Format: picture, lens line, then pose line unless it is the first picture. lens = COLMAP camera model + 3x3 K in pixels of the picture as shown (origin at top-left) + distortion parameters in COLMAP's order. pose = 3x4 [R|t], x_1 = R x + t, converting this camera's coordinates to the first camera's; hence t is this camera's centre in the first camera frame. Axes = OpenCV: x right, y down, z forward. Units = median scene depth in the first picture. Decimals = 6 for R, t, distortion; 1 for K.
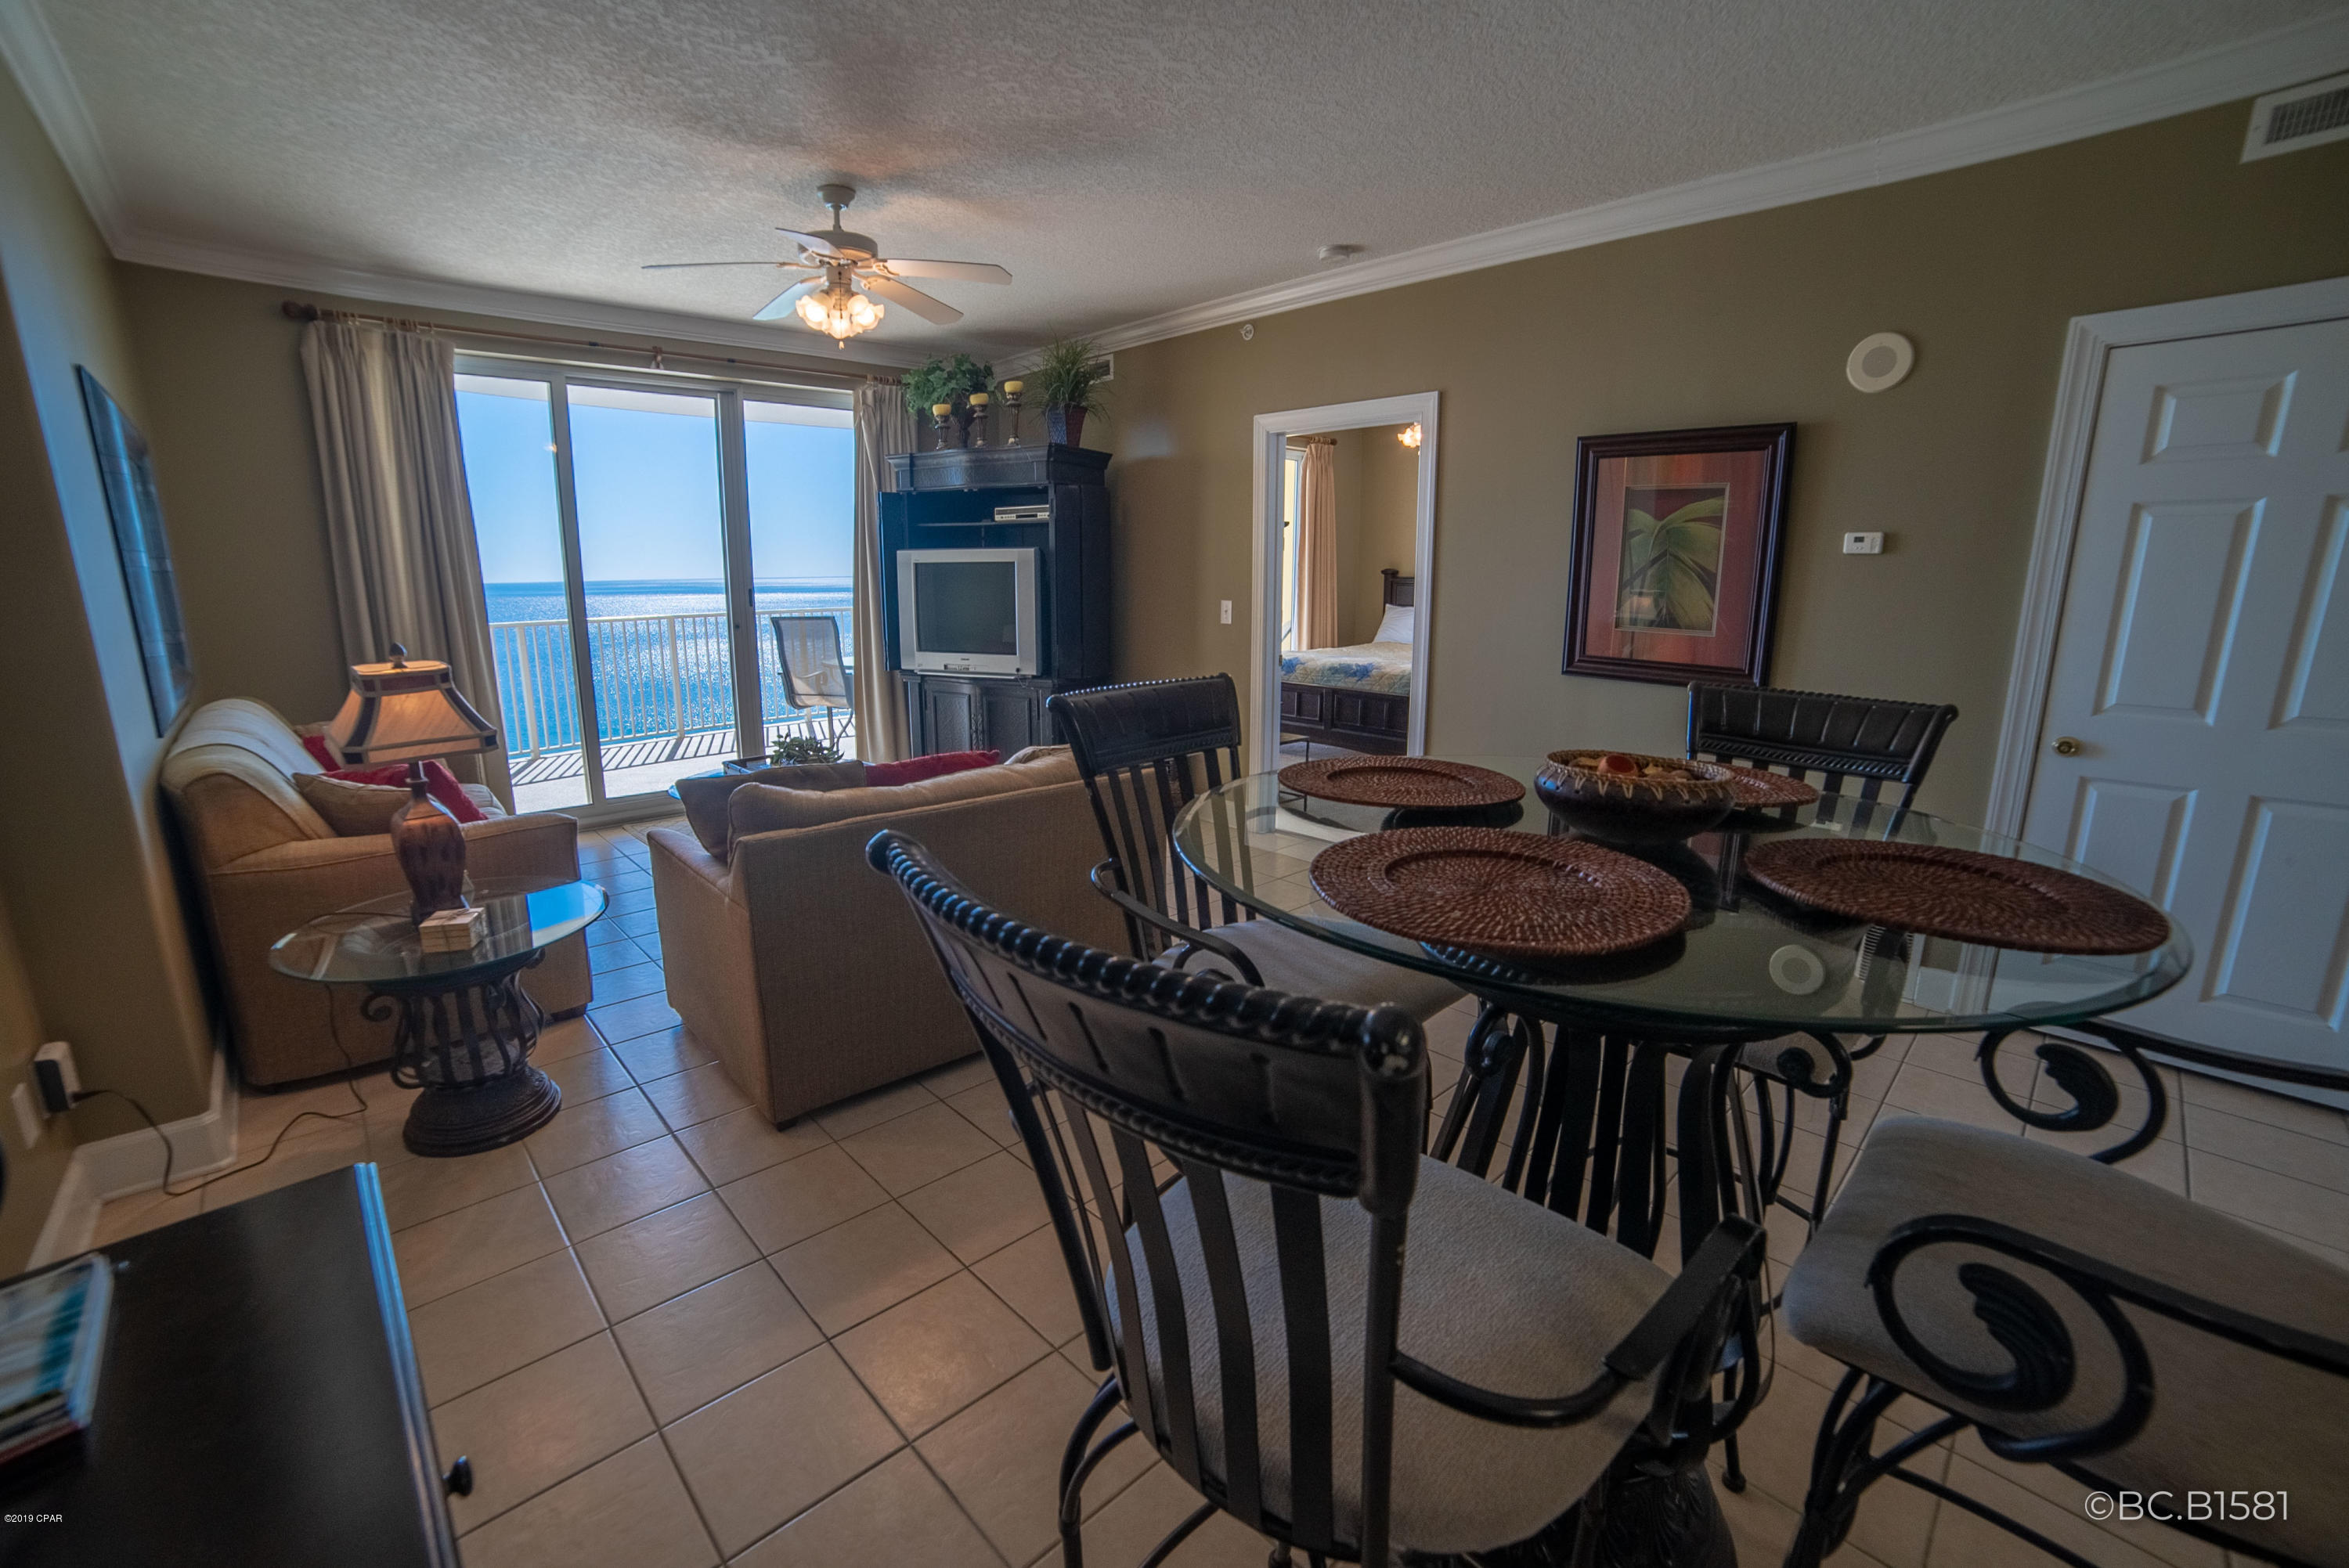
lens RADIAL K [[971.6, 0, 1173.0], [0, 971.6, 778.8], [0, 0, 1]] dist [-0.104543, 0.035567]
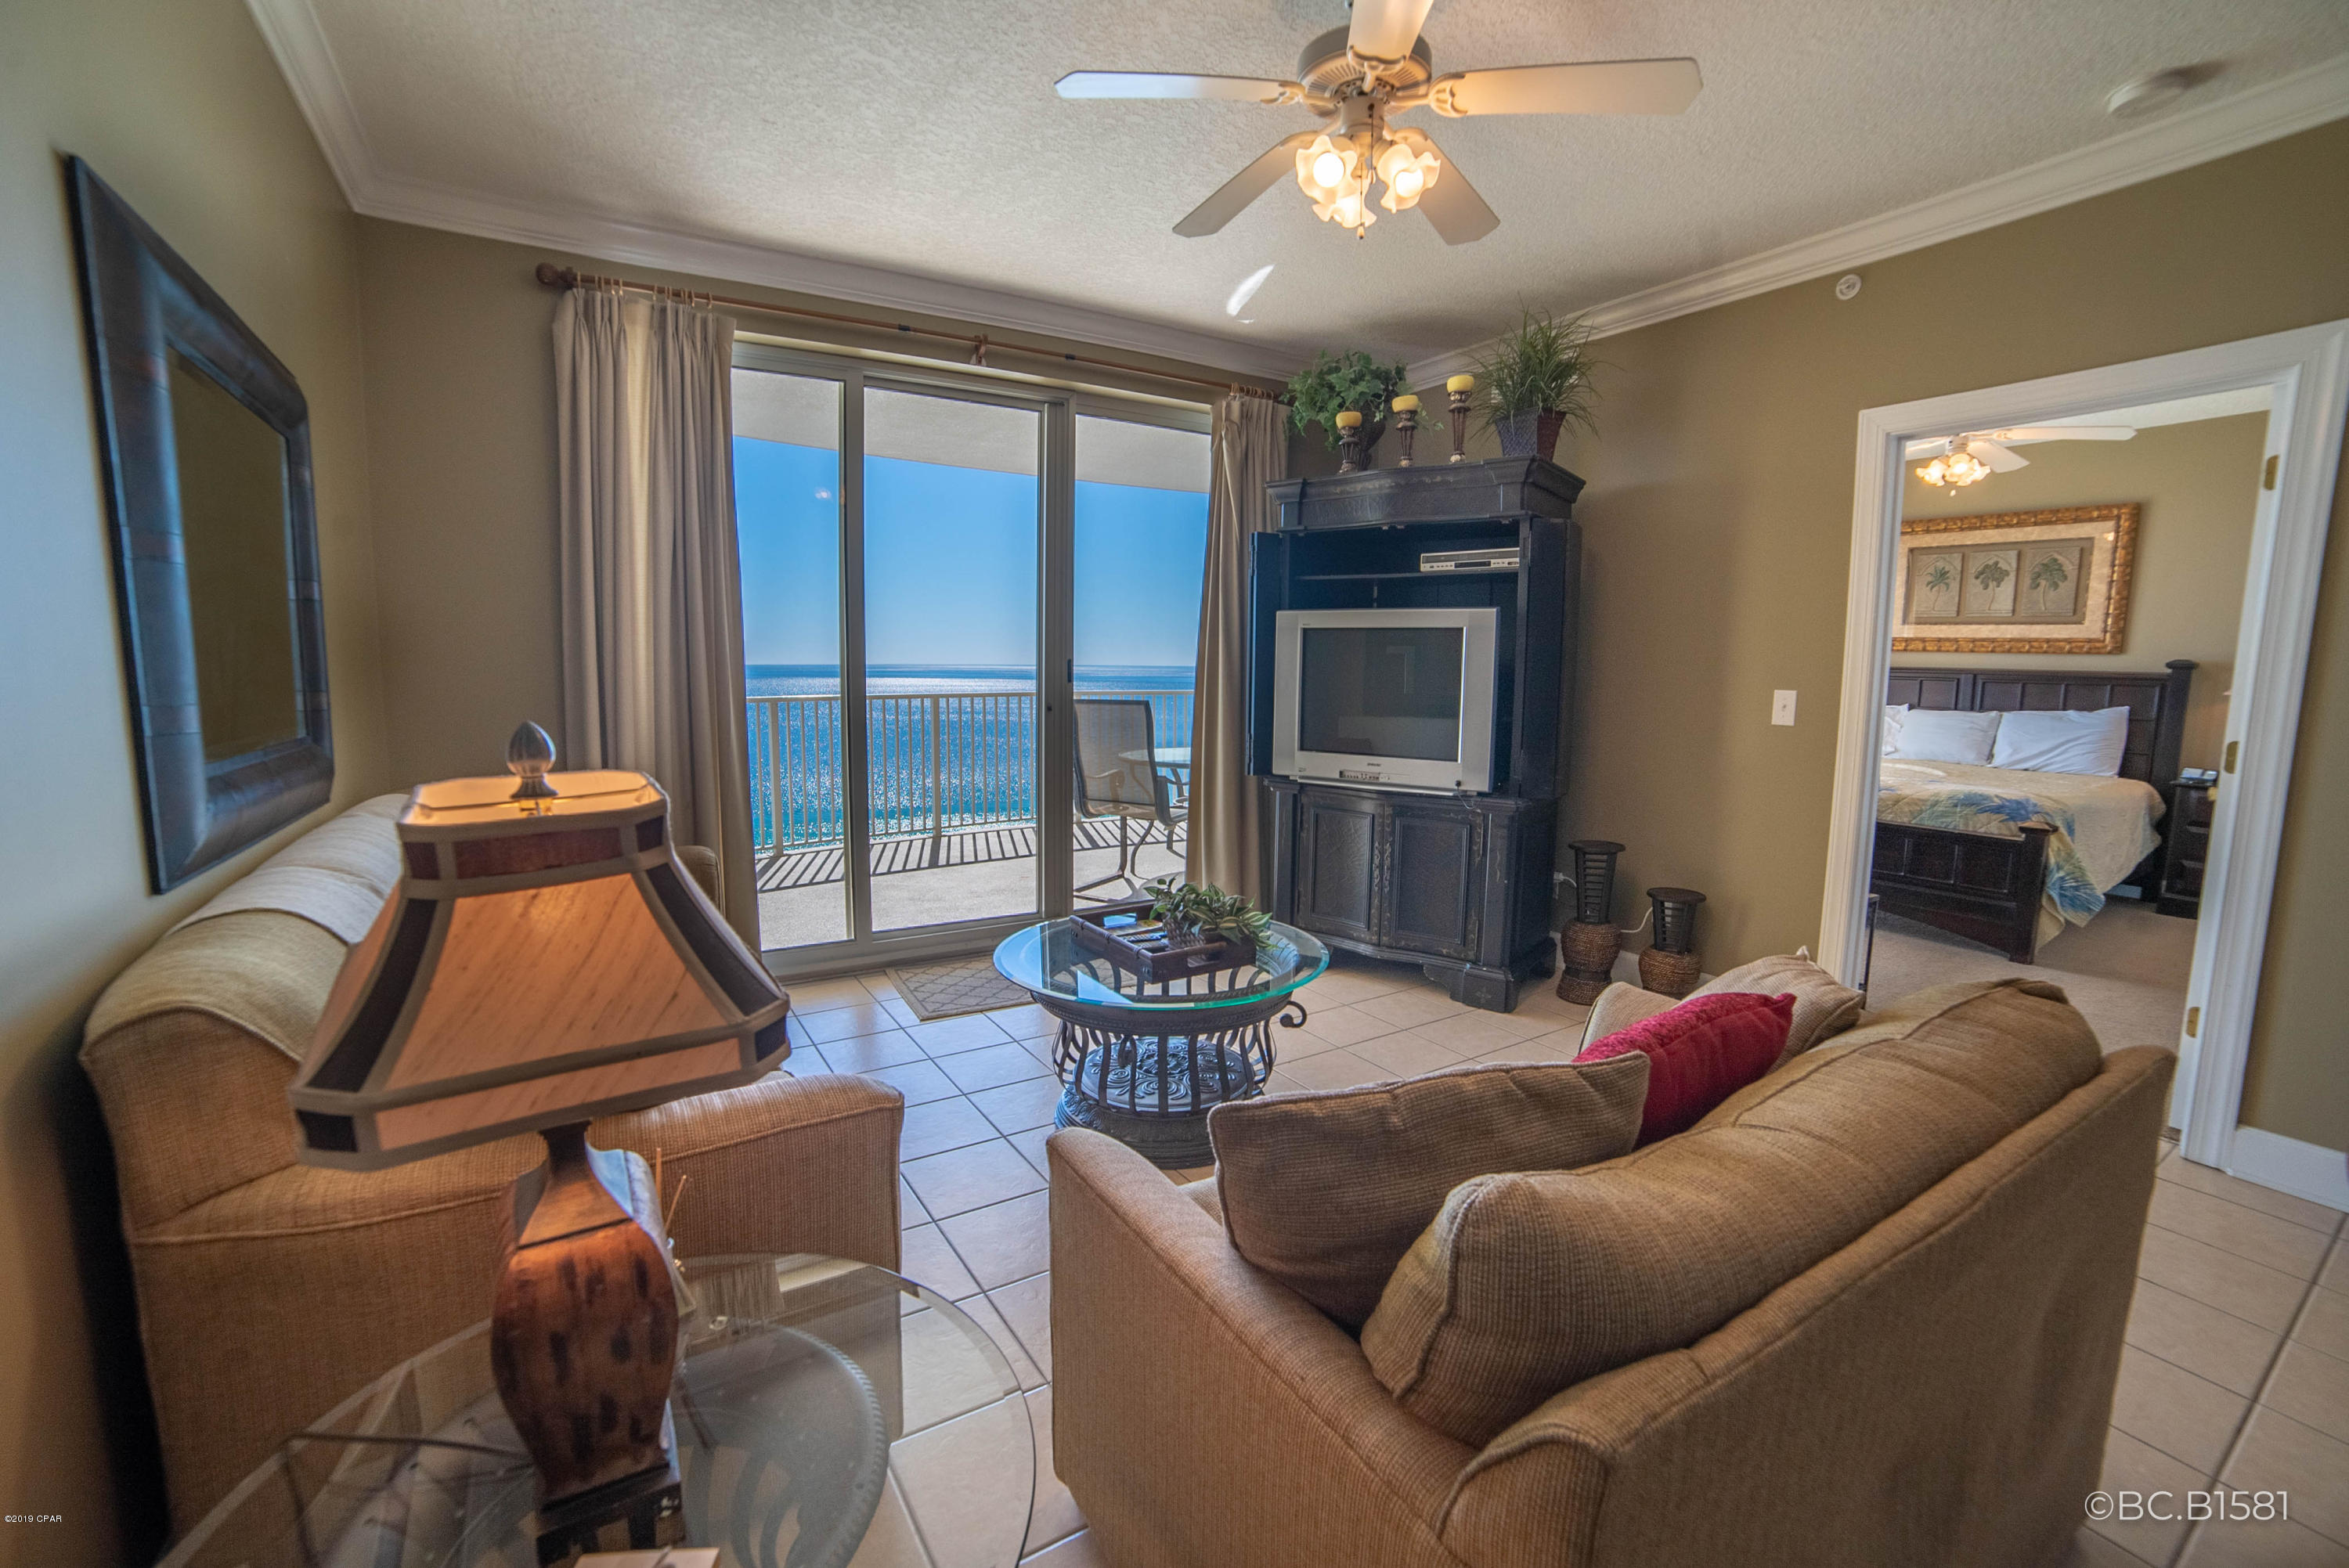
lens RADIAL K [[971.6, 0, 1173.0], [0, 971.6, 778.8], [0, 0, 1]] dist [-0.104543, 0.035567]
pose [[0.980052, 0.030046, -0.196455, -0.240903], [-0.048303, 0.994877, -0.088808, -0.047938], [0.192781, 0.096526, 0.976483, 0.312899]]
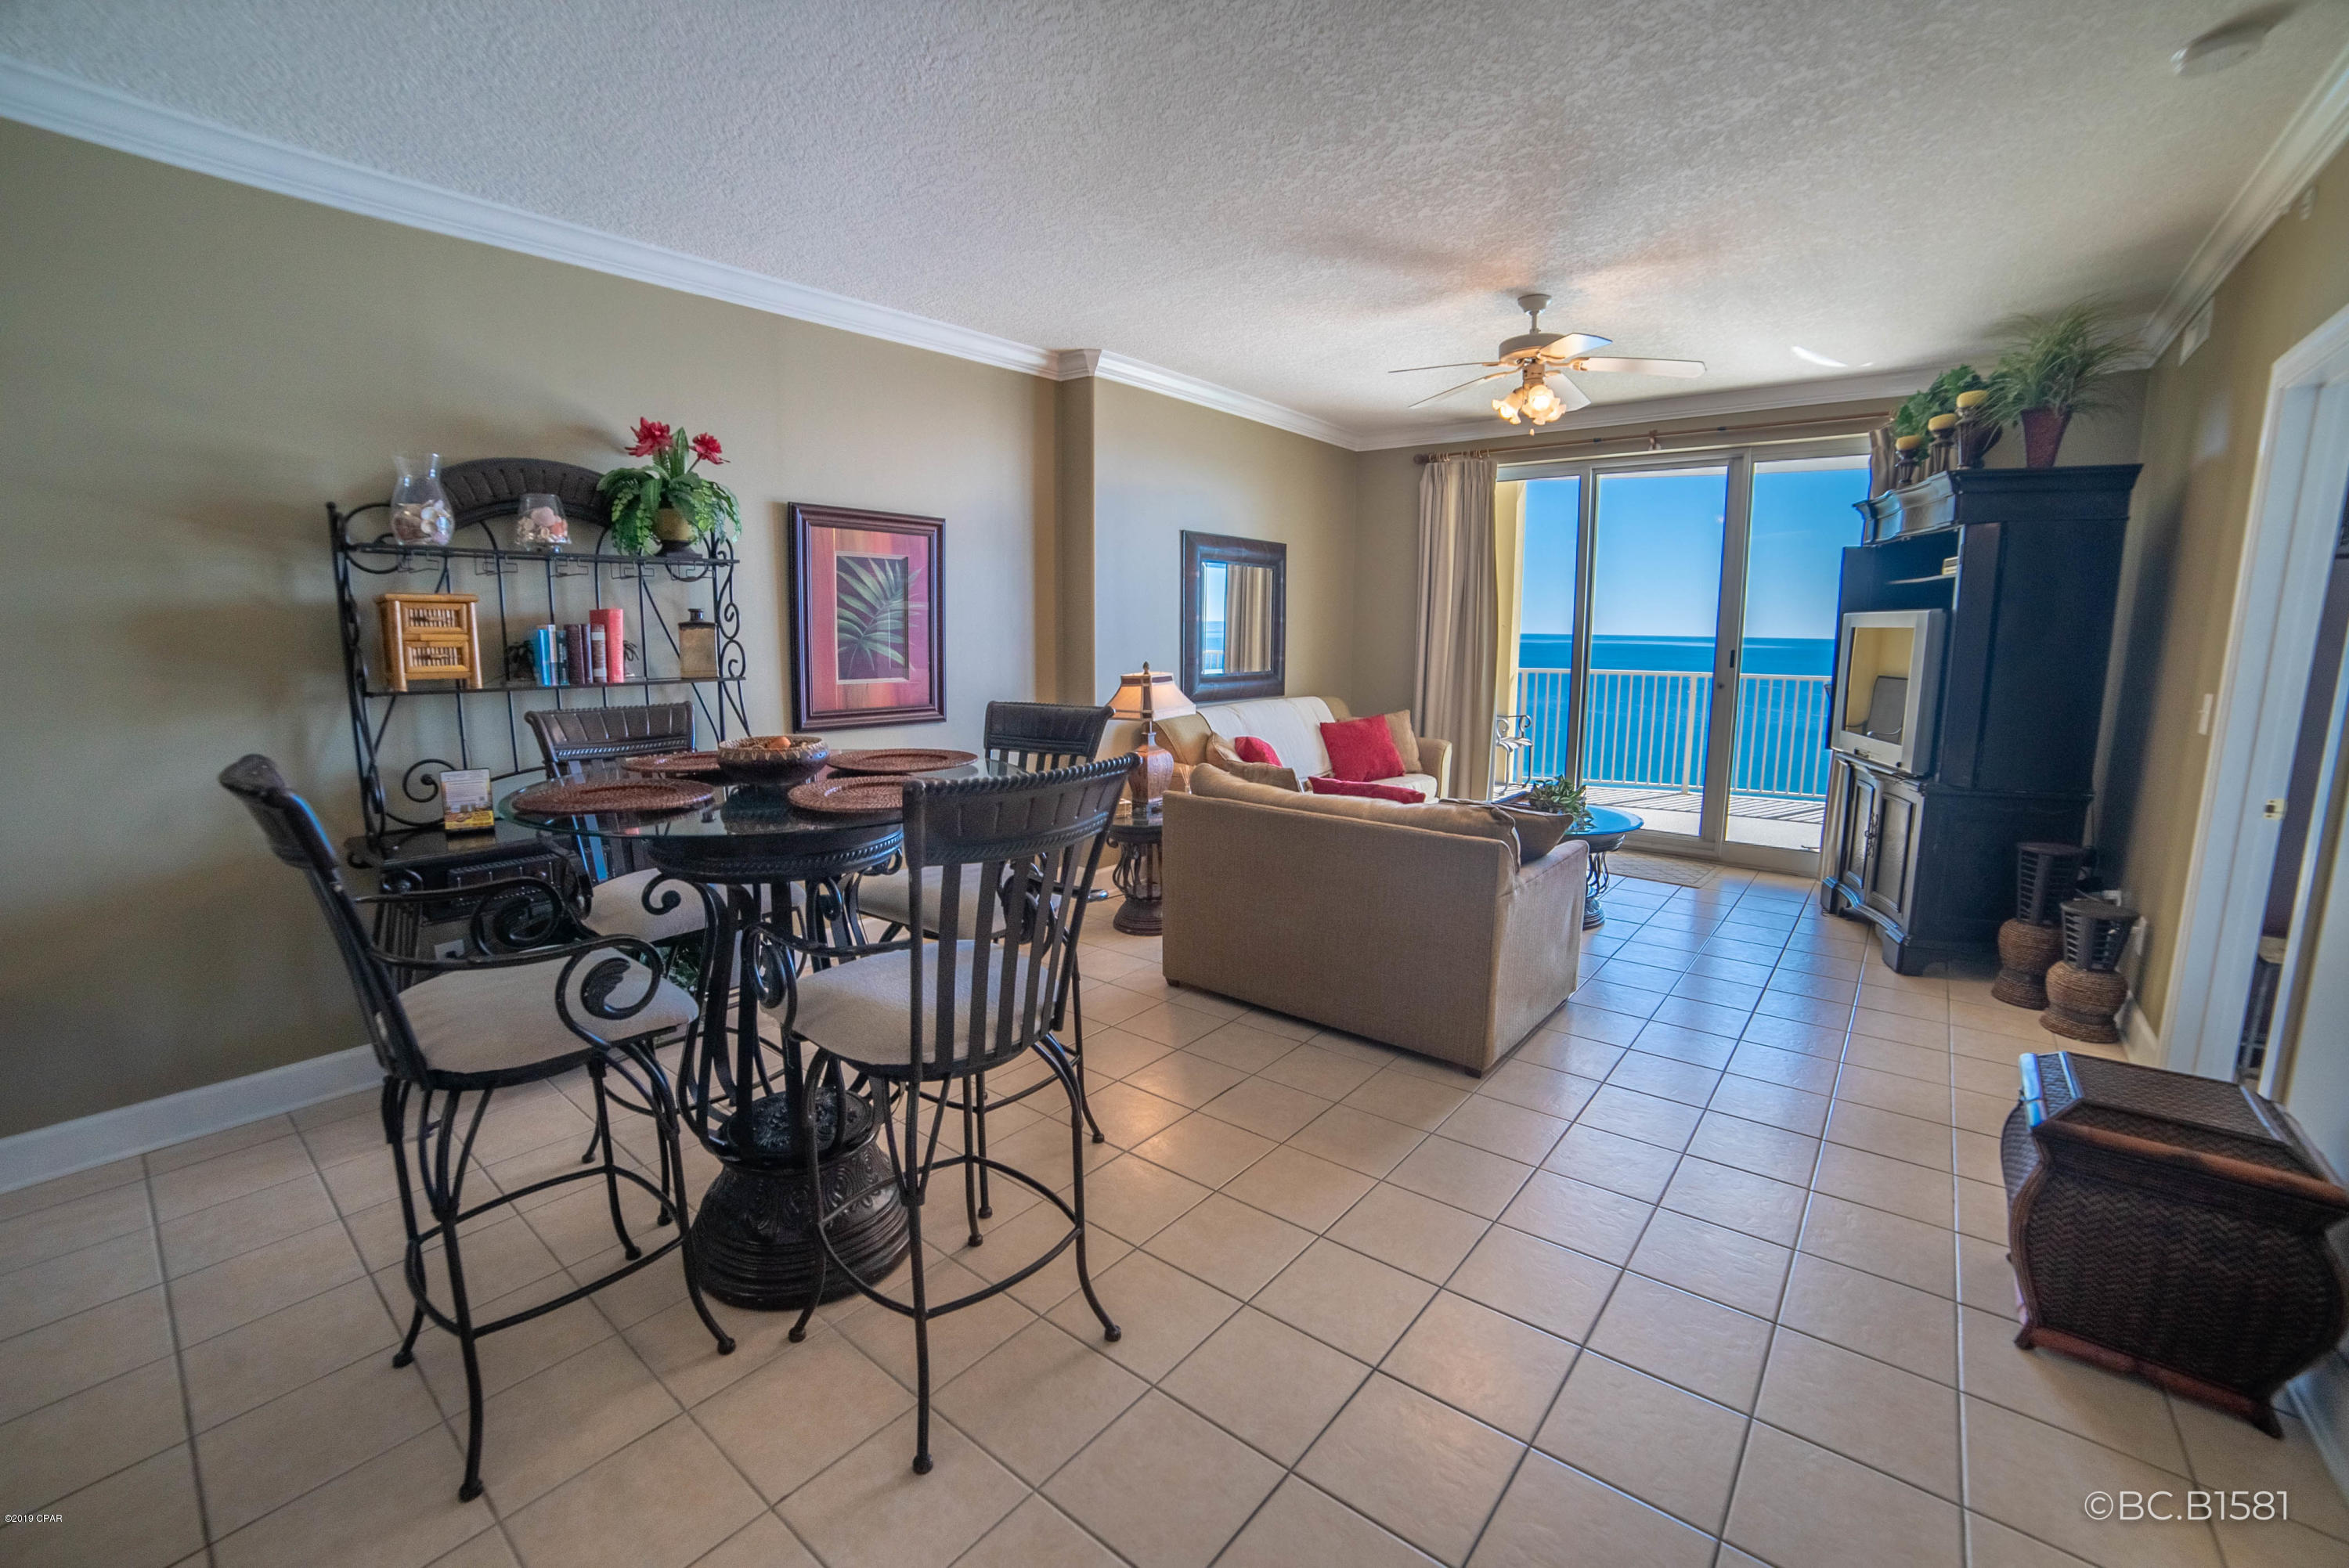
lens RADIAL K [[971.6, 0, 1173.0], [0, 971.6, 778.8], [0, 0, 1]] dist [-0.104543, 0.035567]
pose [[0.118733, 0.151481, -0.981303, 0.540749], [-0.209262, 0.969914, 0.124403, -0.075642], [0.970624, 0.190579, 0.146860, 0.345773]]
